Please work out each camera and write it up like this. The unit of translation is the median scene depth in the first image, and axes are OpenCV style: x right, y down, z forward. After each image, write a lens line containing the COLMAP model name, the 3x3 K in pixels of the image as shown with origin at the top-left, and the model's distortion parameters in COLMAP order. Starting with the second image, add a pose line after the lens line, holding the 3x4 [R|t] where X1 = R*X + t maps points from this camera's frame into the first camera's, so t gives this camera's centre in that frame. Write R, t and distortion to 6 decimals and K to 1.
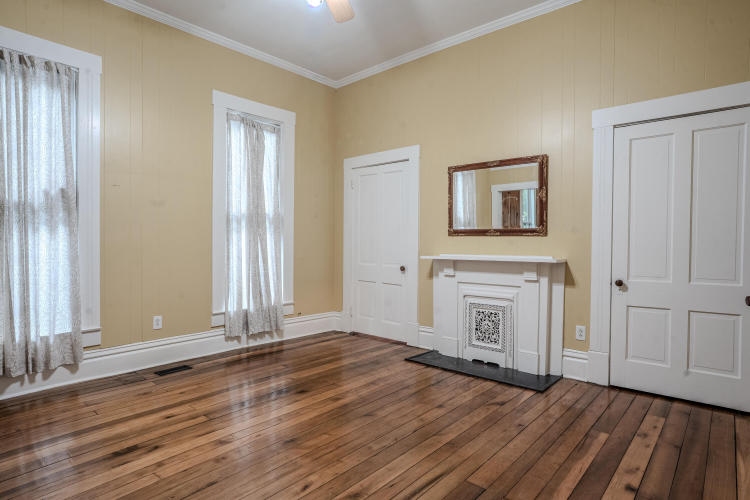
lens RADIAL K [[411.3, 0, 375.0], [0, 411.3, 250.0], [0, 0, 1]] dist [-0.052217, 0.039254]
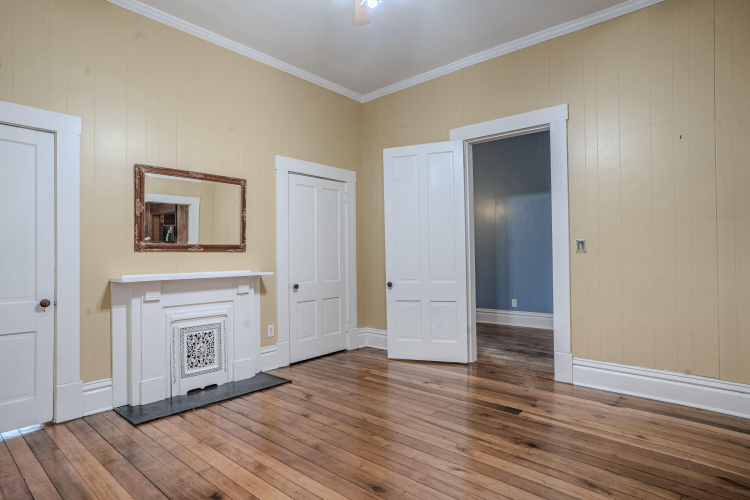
lens RADIAL K [[411.3, 0, 375.0], [0, 411.3, 250.0], [0, 0, 1]] dist [-0.052217, 0.039254]
pose [[-0.003664, 0.011173, 0.999931, -0.677739], [0.031149, 0.999454, -0.011053, -0.015988], [-0.999508, 0.031106, -0.004010, 0.625051]]
